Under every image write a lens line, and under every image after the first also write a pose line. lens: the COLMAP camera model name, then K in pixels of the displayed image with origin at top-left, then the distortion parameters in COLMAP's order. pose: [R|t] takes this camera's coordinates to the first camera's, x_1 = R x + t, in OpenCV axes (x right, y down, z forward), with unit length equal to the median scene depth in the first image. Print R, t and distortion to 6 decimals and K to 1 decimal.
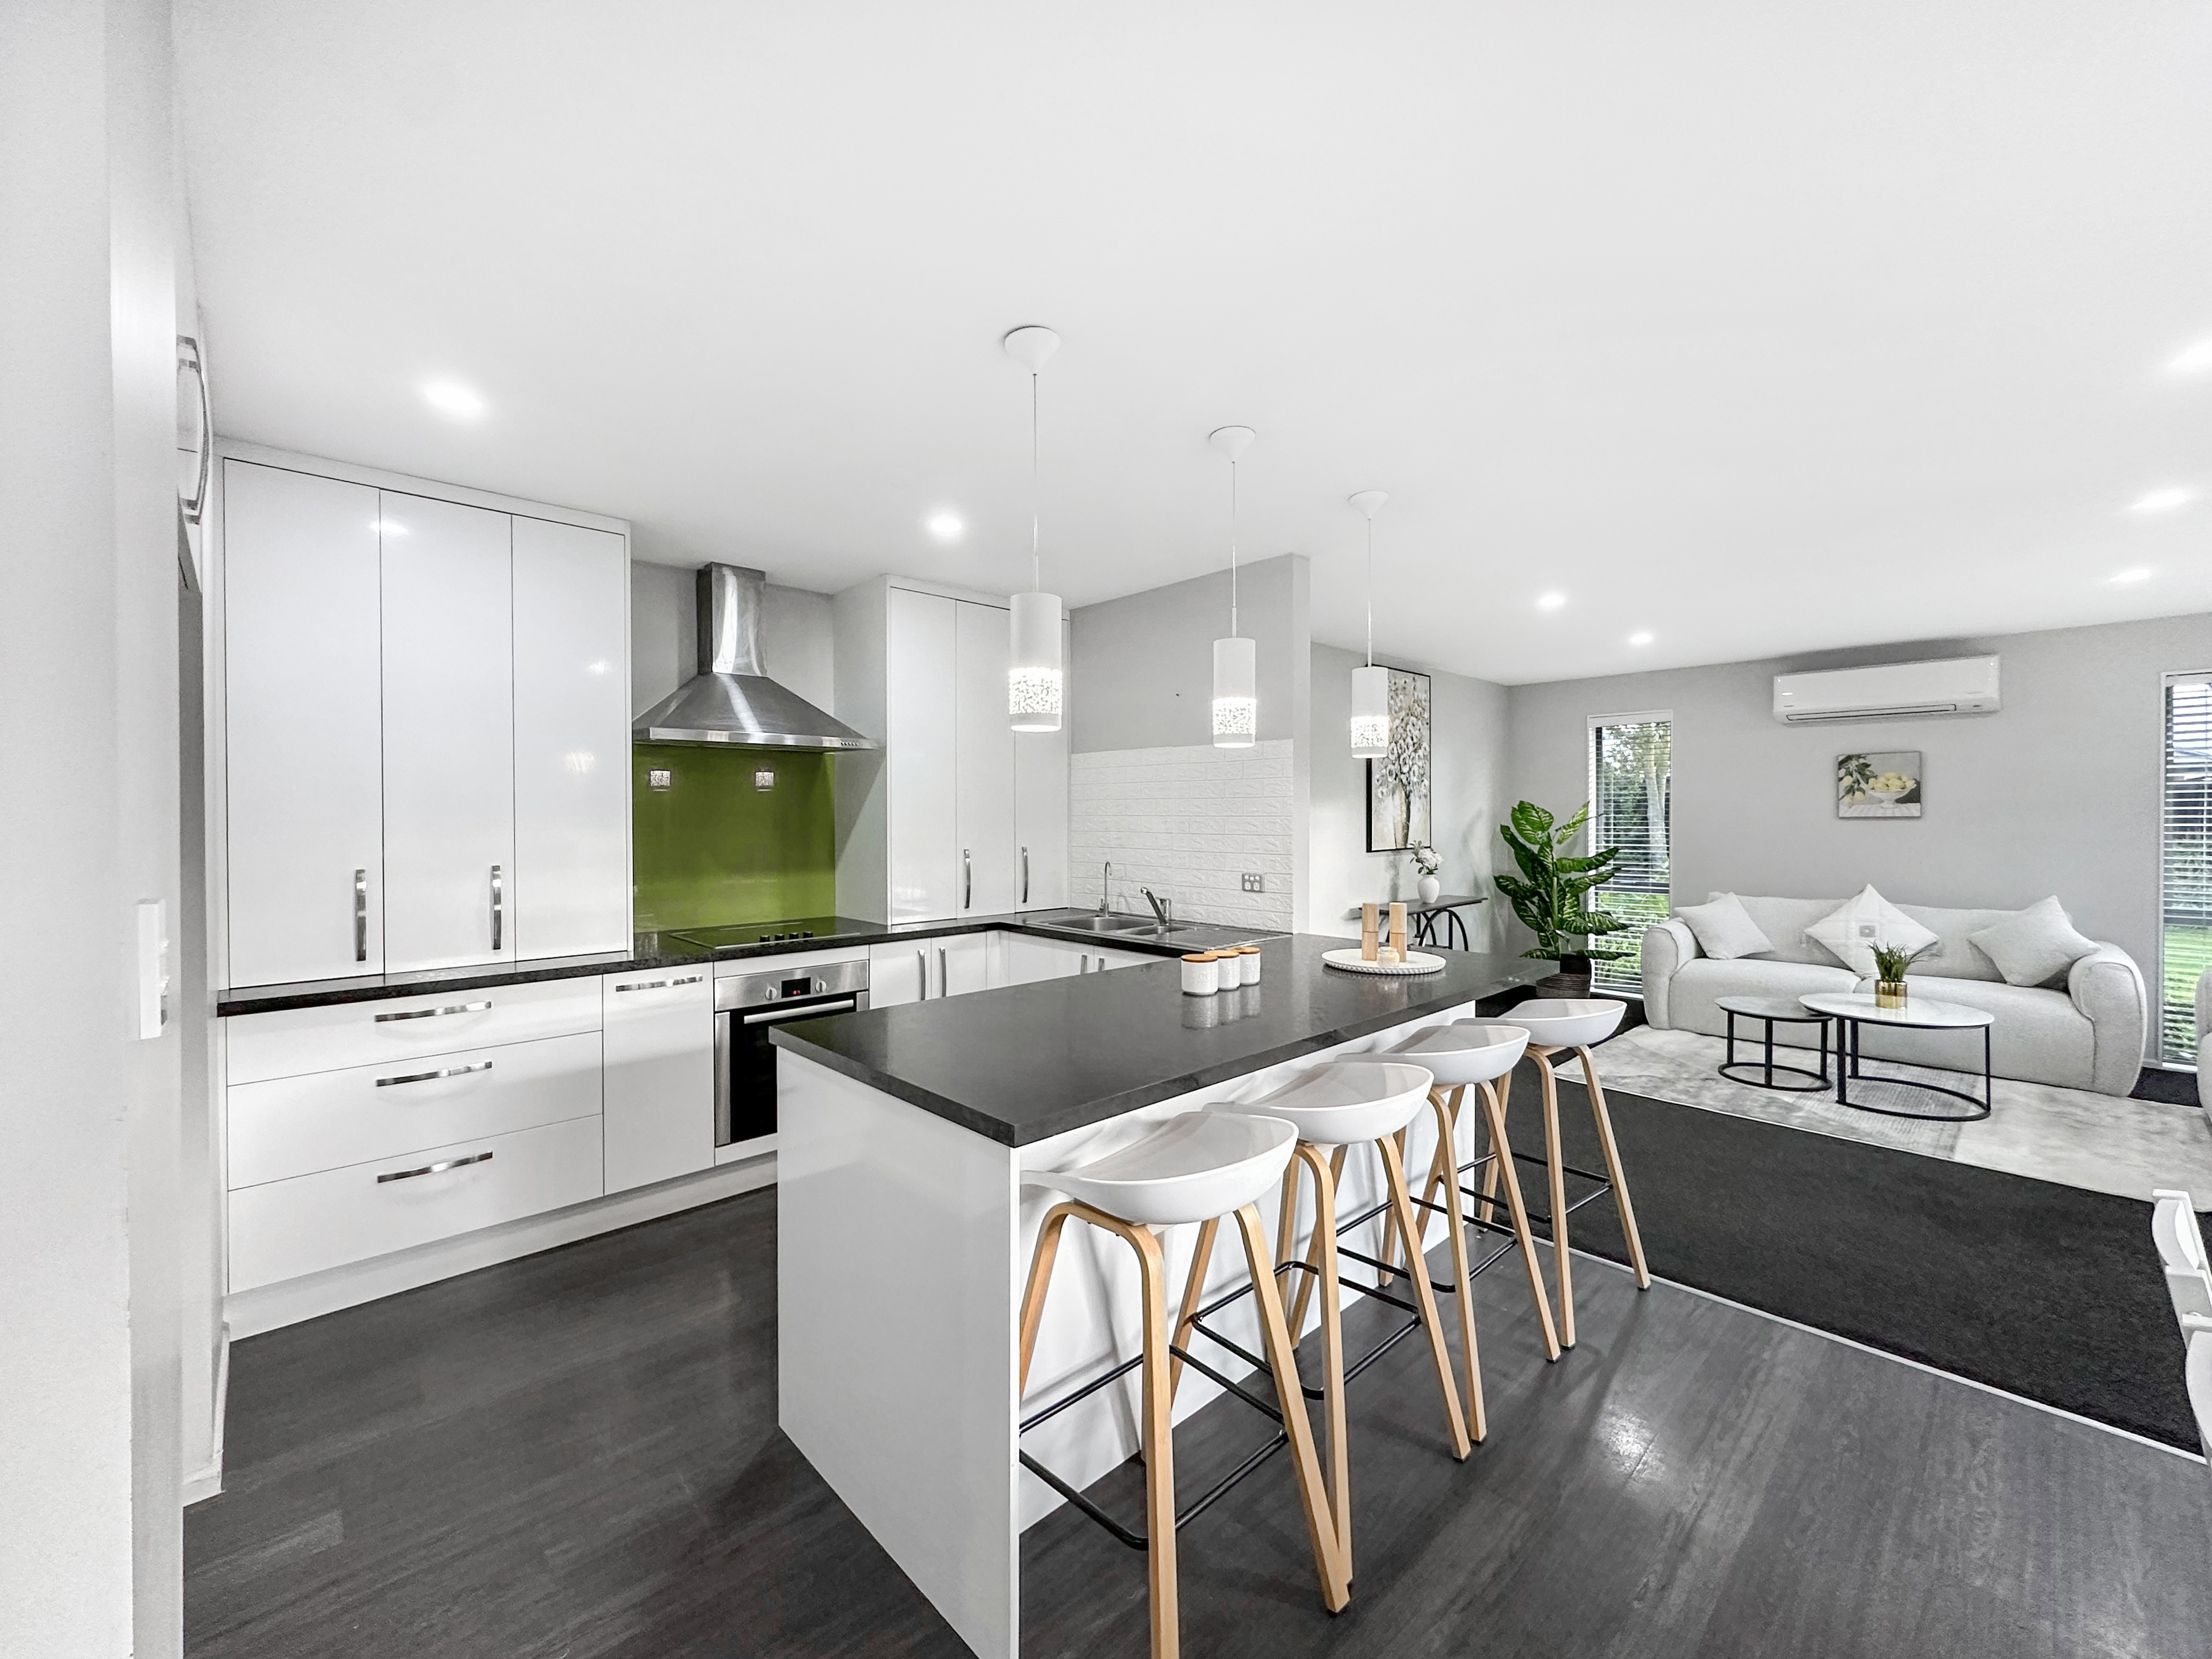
lens RADIAL K [[905.3, 0, 1067.4], [0, 905.3, 819.8], [0, 0, 1]] dist [-0.002491, -0.001883]
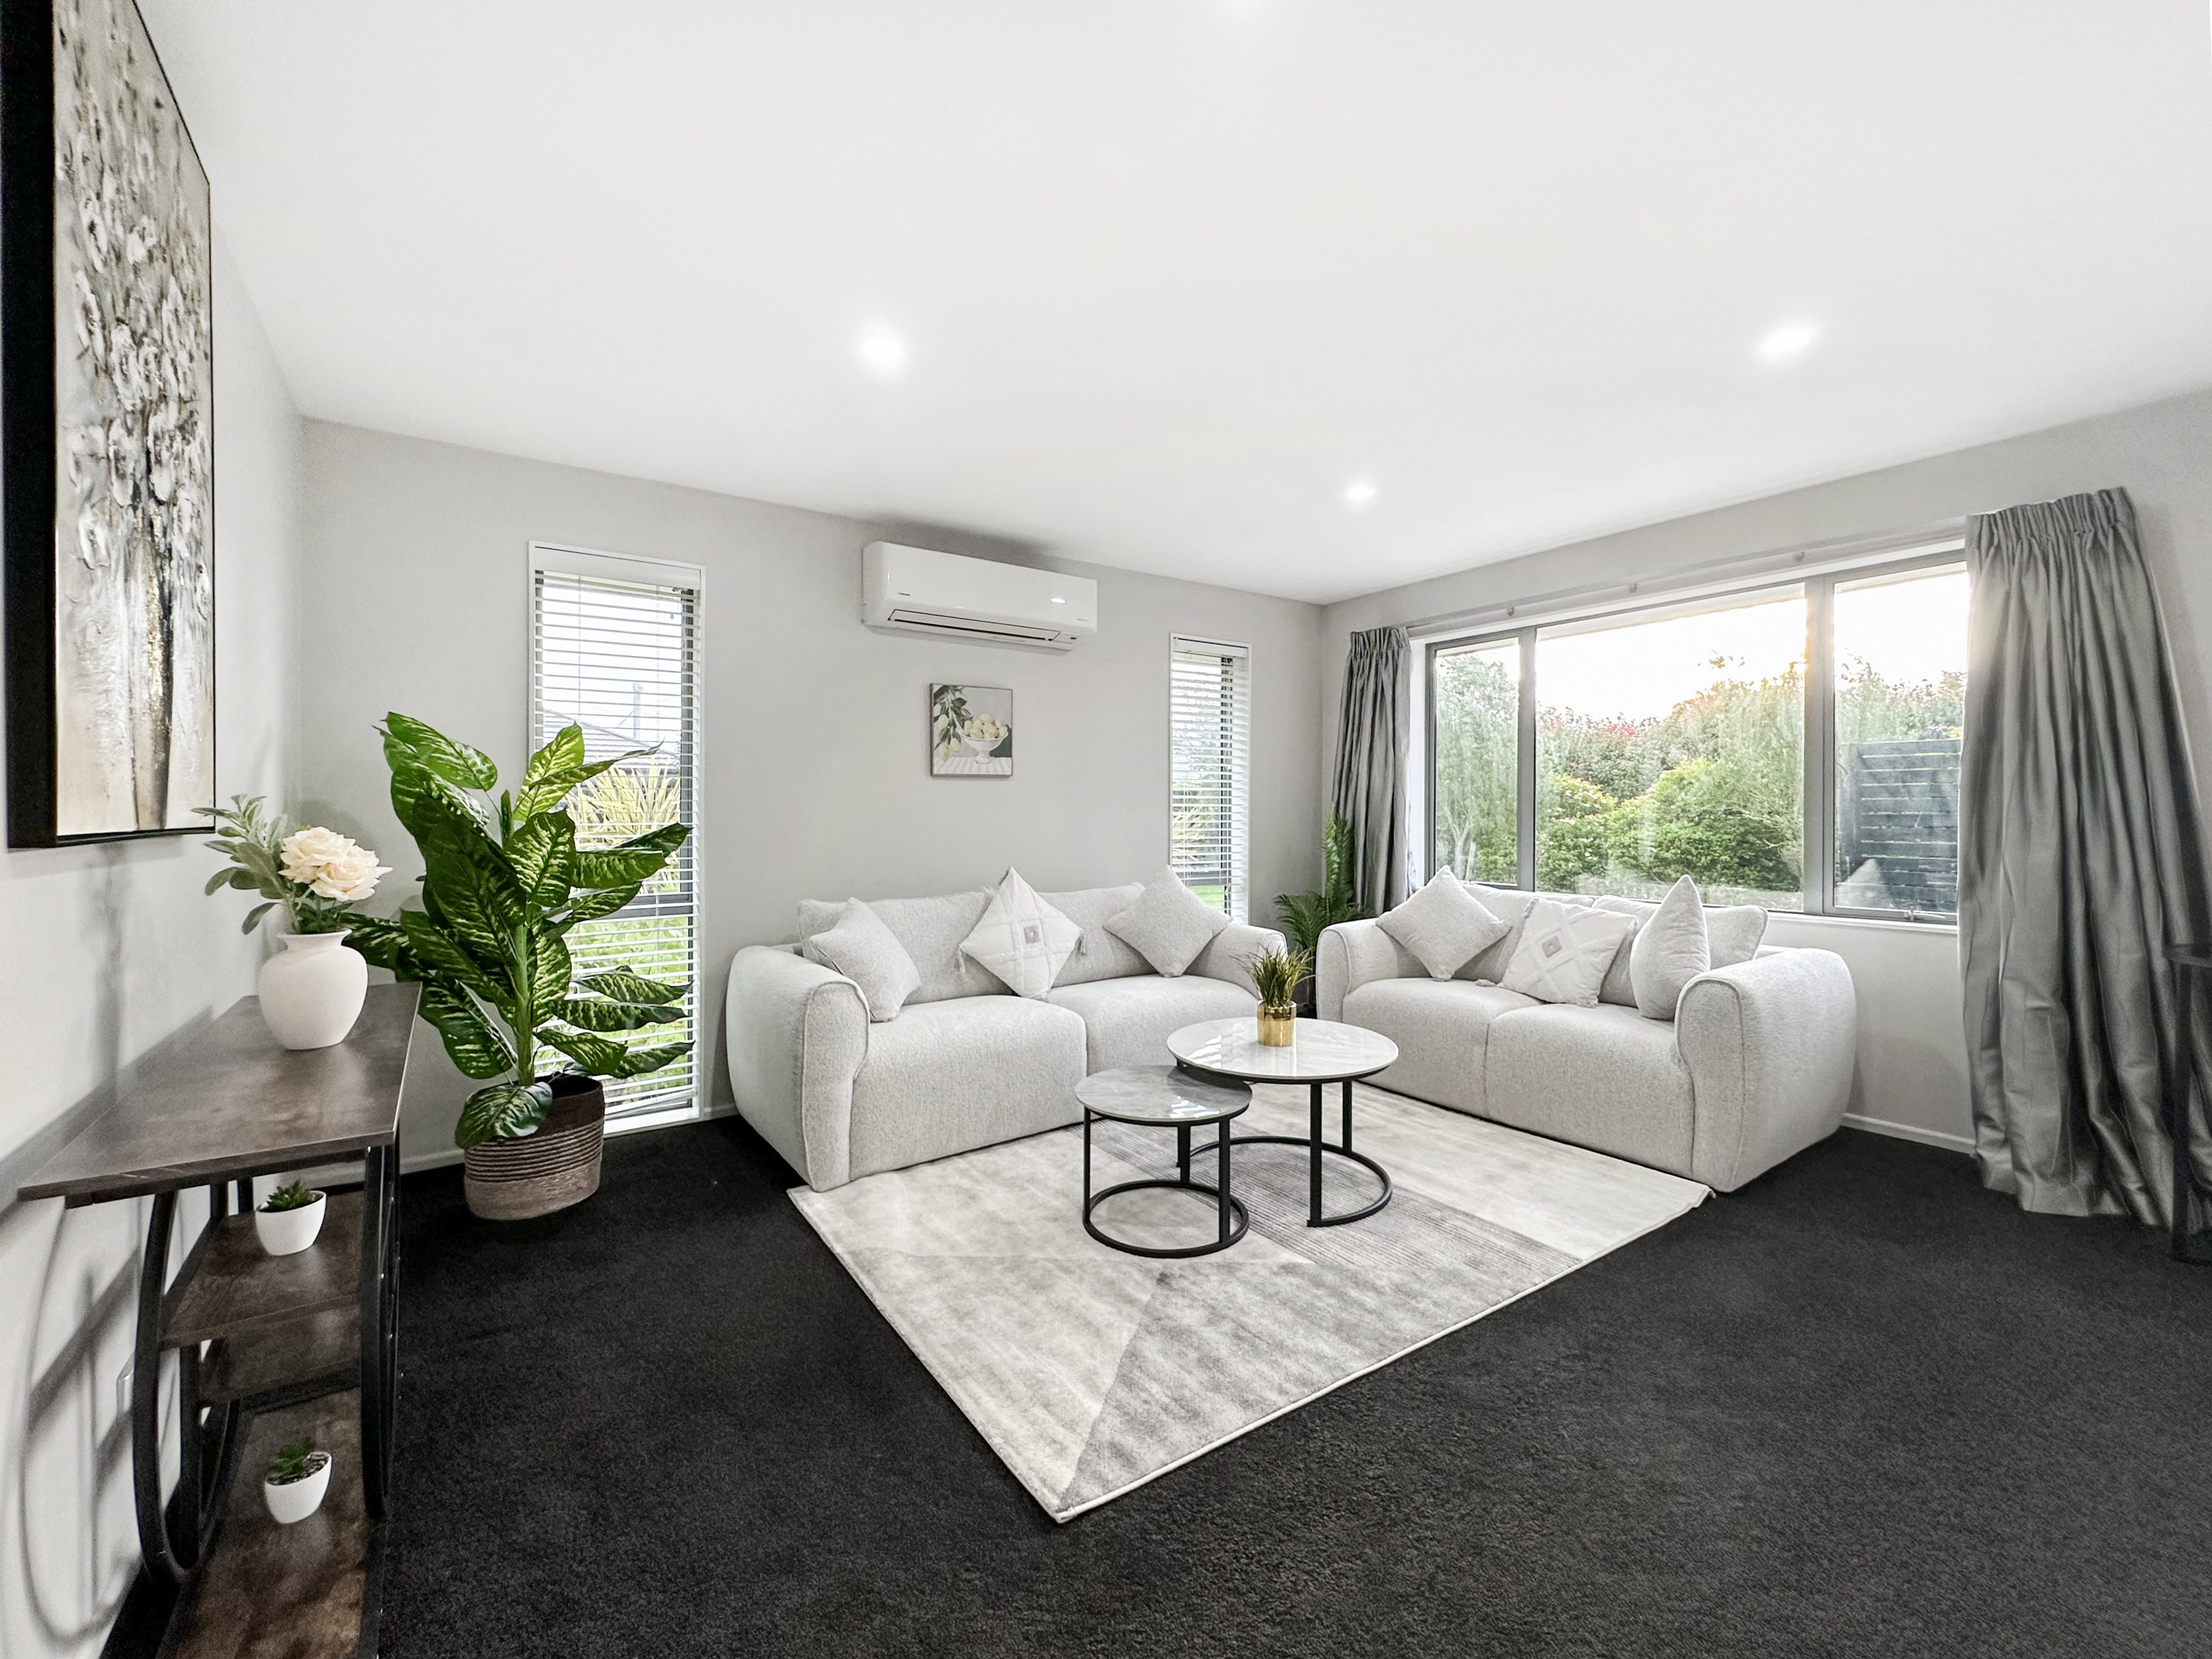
lens RADIAL K [[905.3, 0, 1092.9], [0, 905.3, 823.4], [0, 0, 1]] dist [-0.002491, -0.001883]
pose [[0.113486, -0.002388, 0.993537, 0.194959], [0.012257, 0.999924, 0.001003, 0.036890], [-0.993464, 0.012064, 0.113507, 0.839728]]
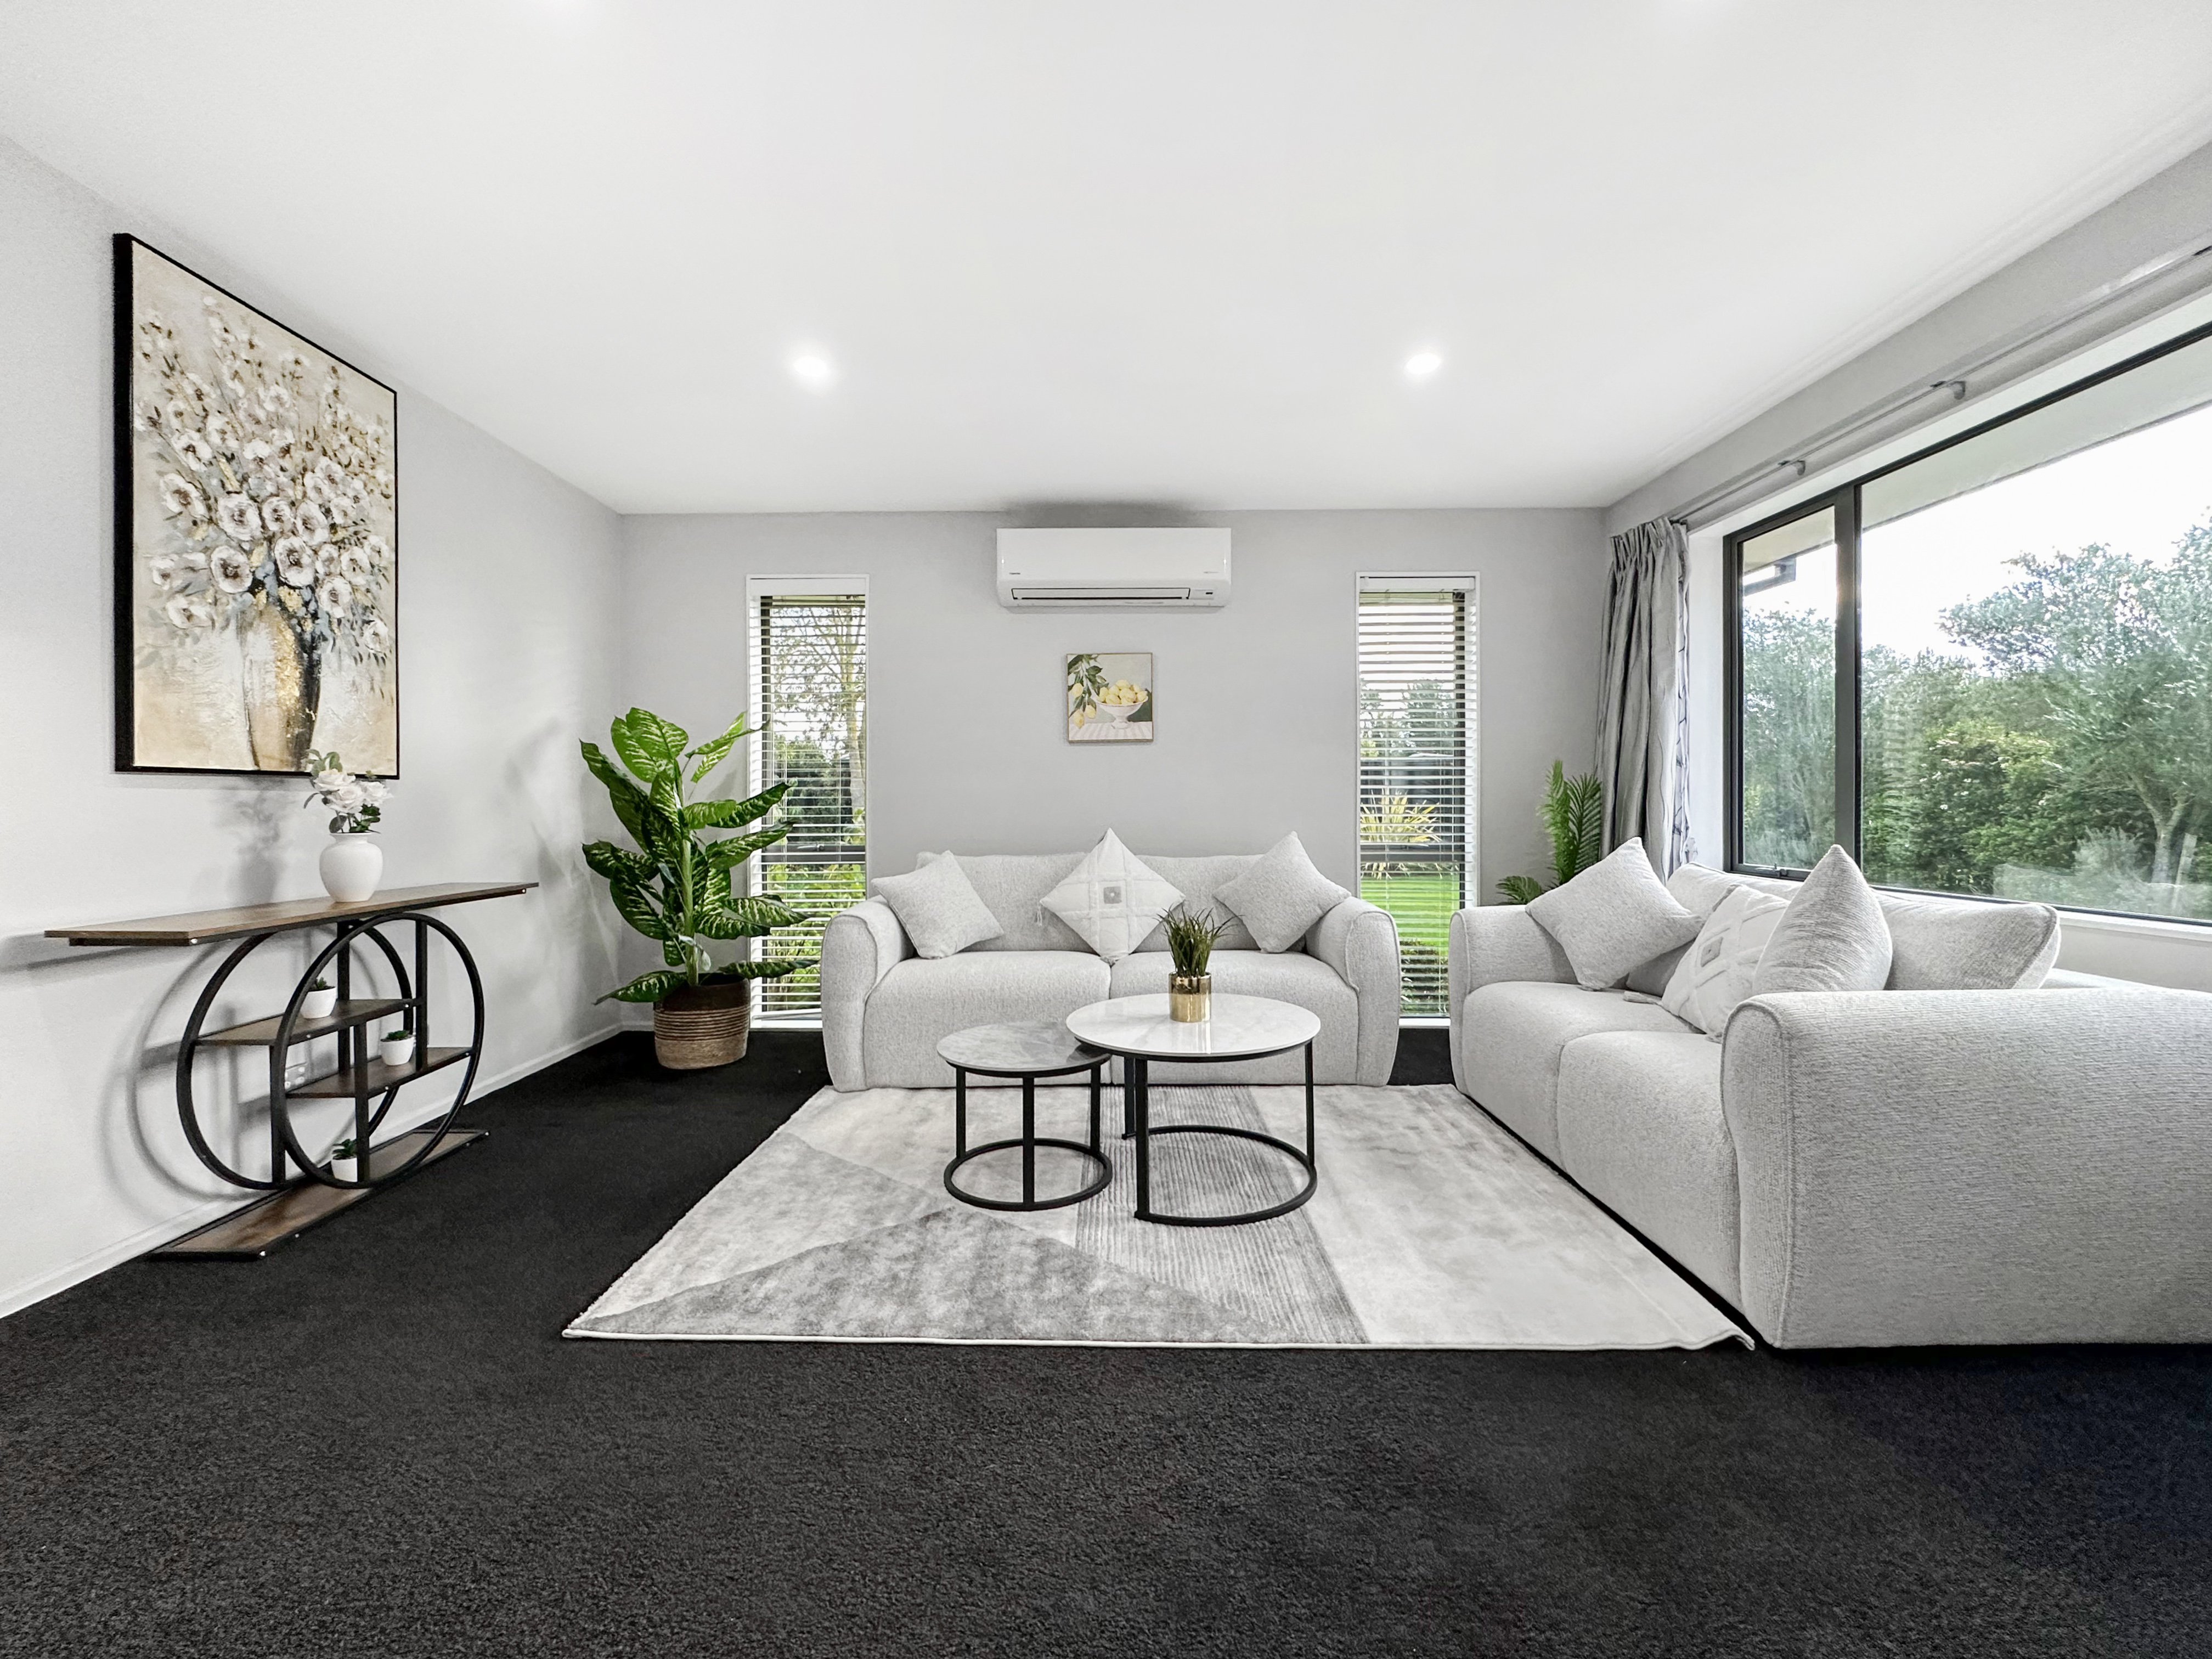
lens RADIAL K [[905.3, 0, 1122.7], [0, 905.3, 826.7], [0, 0, 1]] dist [-0.002491, -0.001883]
pose [[0.656342, -0.010536, 0.754390, 0.353285], [0.006470, 0.999944, 0.008336, 0.062759], [-0.754436, -0.000590, 0.656374, 0.516234]]
